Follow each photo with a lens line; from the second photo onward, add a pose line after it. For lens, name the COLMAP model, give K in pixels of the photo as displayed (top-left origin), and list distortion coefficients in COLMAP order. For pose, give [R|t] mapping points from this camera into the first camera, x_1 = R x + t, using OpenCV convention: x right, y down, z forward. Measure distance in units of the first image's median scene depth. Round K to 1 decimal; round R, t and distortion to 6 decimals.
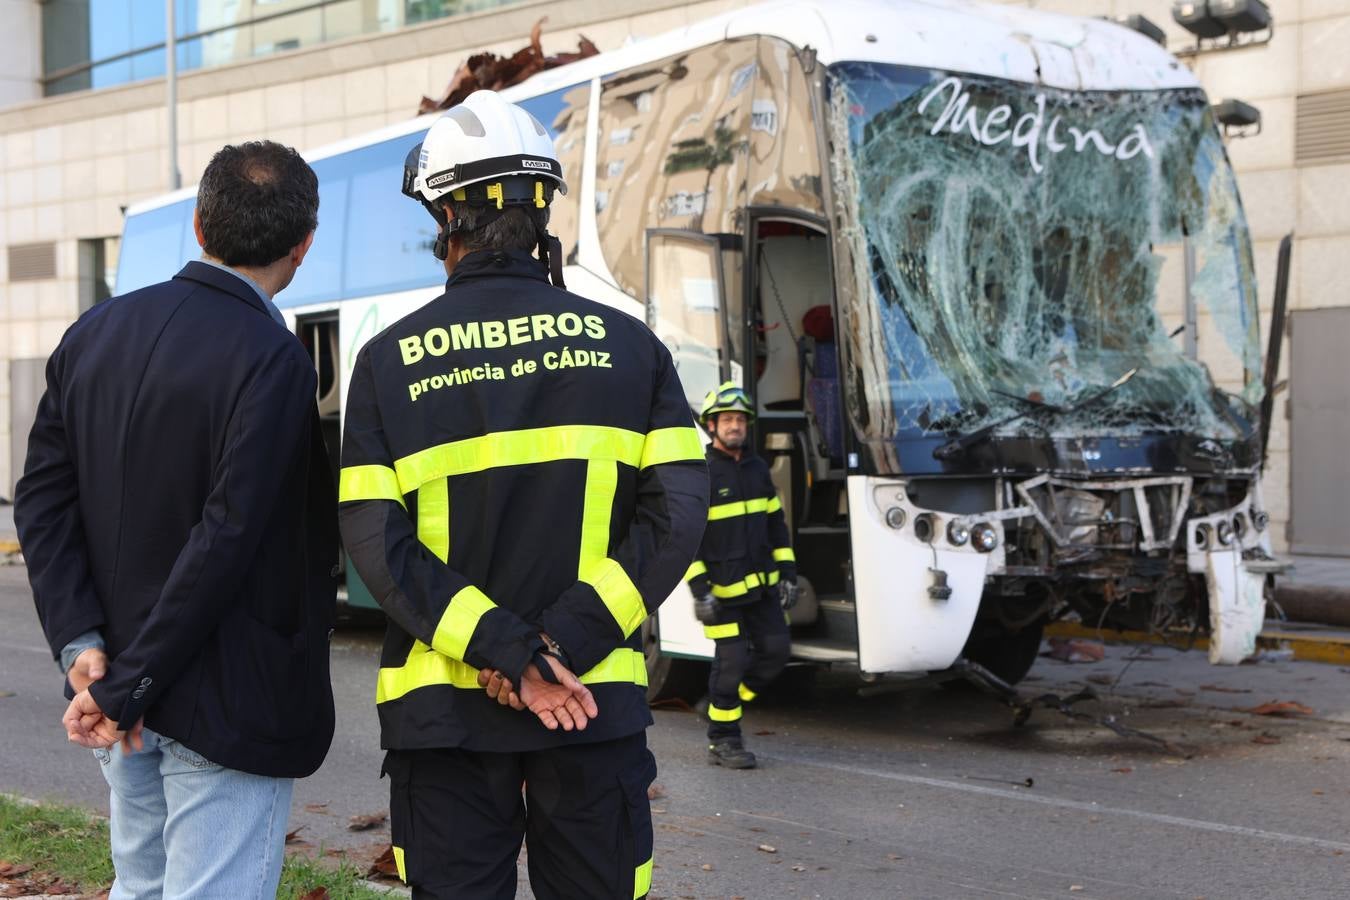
lens RADIAL K [[2464.4, 0, 673.1], [0, 2464.4, 431.0], [0, 0, 1]] dist [0.193000, 0.056339]
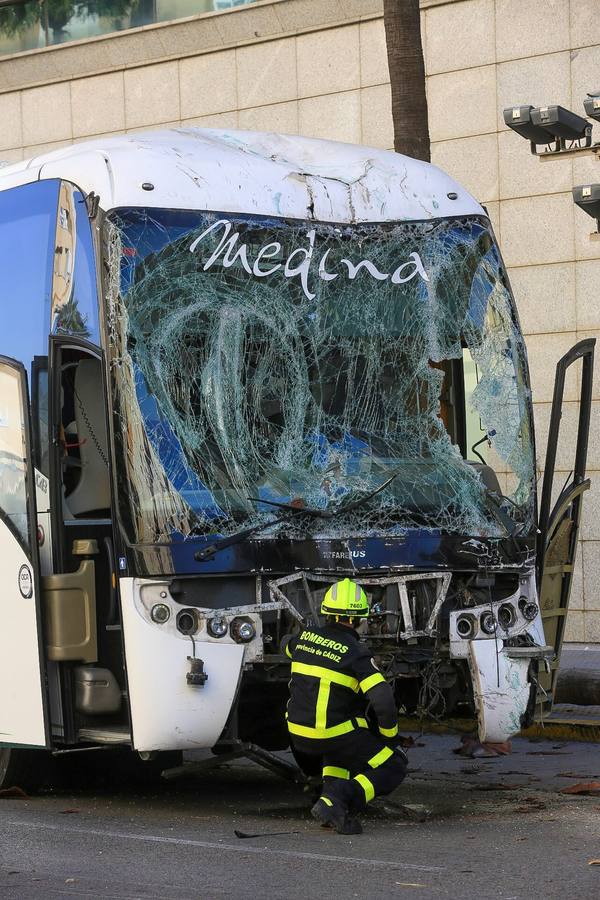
lens RADIAL K [[3478.5, 0, 300.0], [0, 3478.5, 450.0], [0, 0, 1]] dist [0.330342, 2.707856]
pose [[0.997583, -0.020217, -0.066482, 0.246325], [0.018921, 0.999620, -0.020064, -0.006119], [0.066862, 0.018757, 0.997586, -0.555316]]
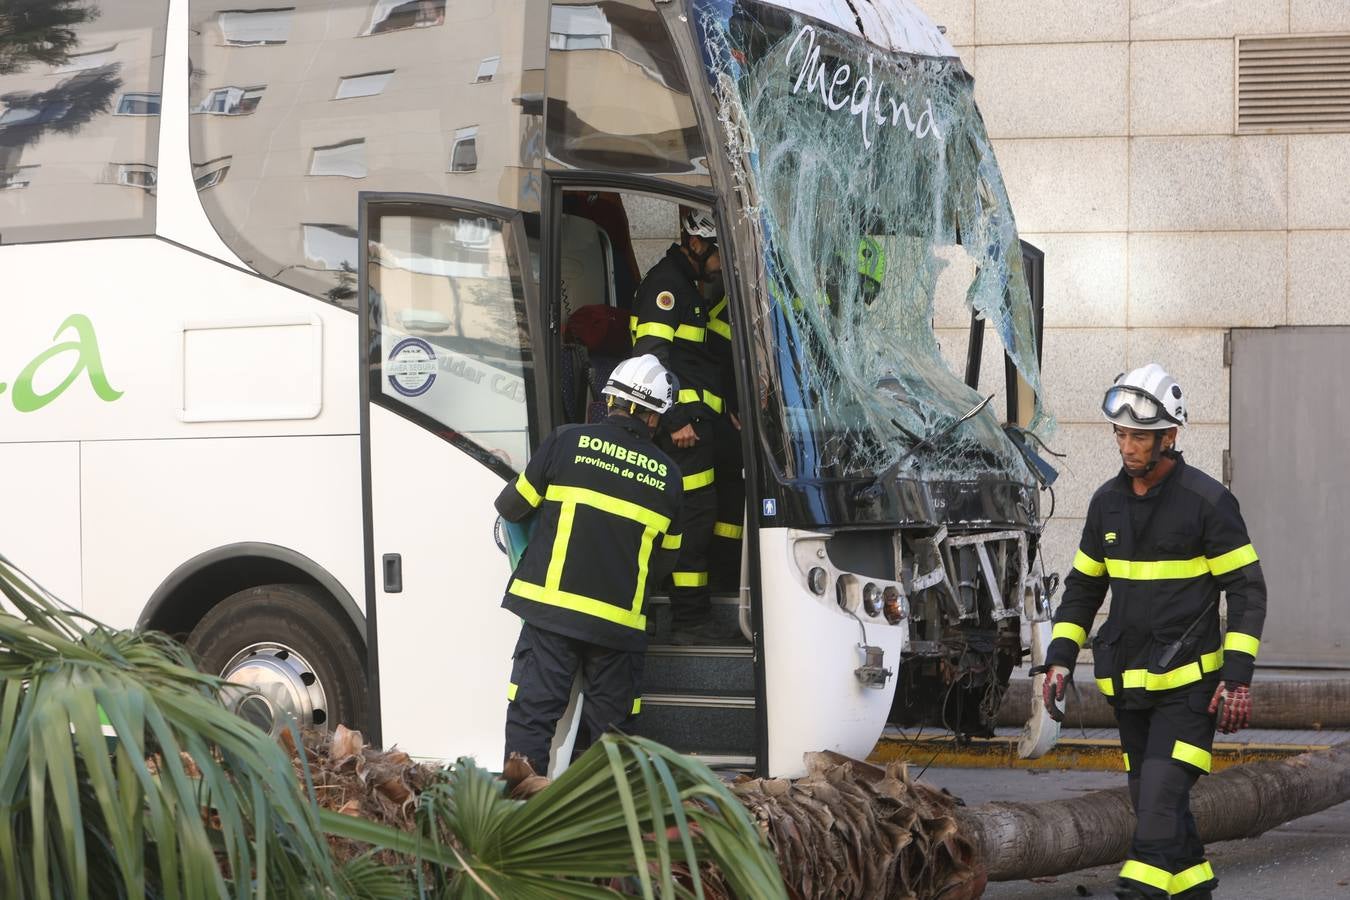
lens RADIAL K [[3530.7, 0, 675.0], [0, 3530.7, 450.0], [0, 0, 1]] dist [-0.108919, 1.166108]
pose [[0.852519, 0.013913, 0.522511, -0.501430], [-0.005431, 0.999827, -0.017762, 0.013097], [-0.522668, 0.012304, 0.852448, 0.065921]]
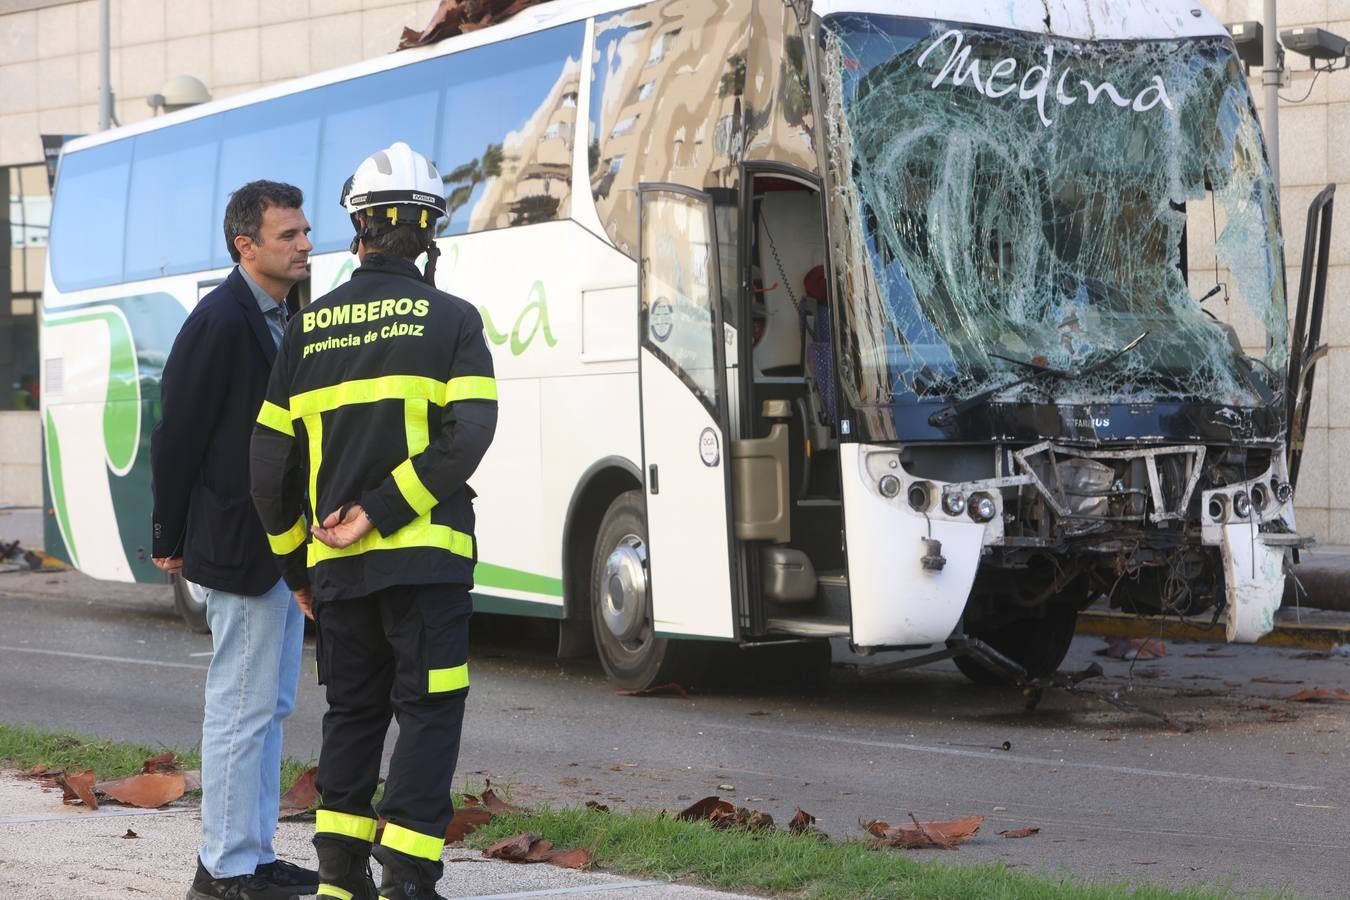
lens RADIAL K [[3530.7, 0, 675.0], [0, 3530.7, 450.0], [0, 0, 1]] dist [-0.108919, 1.166108]
pose [[0.999681, 0.000297, -0.025252, 0.038721], [-0.000083, 0.999964, 0.008471, 0.008735], [0.025254, -0.008467, 0.999645, -0.362843]]
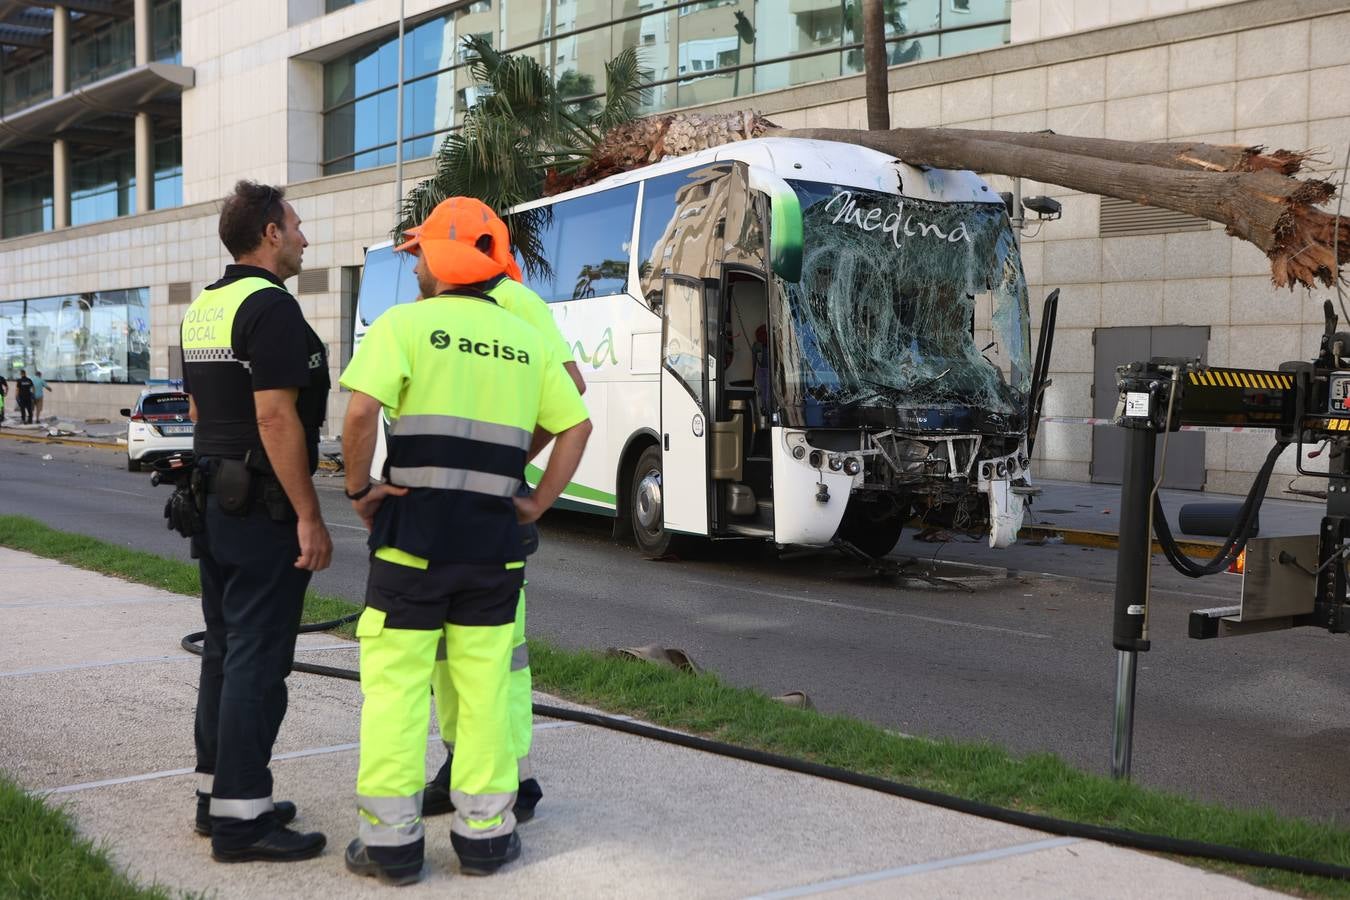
lens RADIAL K [[1690.3, 0, 672.4], [0, 1690.3, 473.8], [0, 0, 1]] dist [-0.015783, 0.004643]
pose [[0.998435, 0.037248, -0.041713, 0.049638], [-0.035629, 0.998607, 0.038916, 0.007766], [0.043104, -0.037369, 0.998371, -0.142212]]
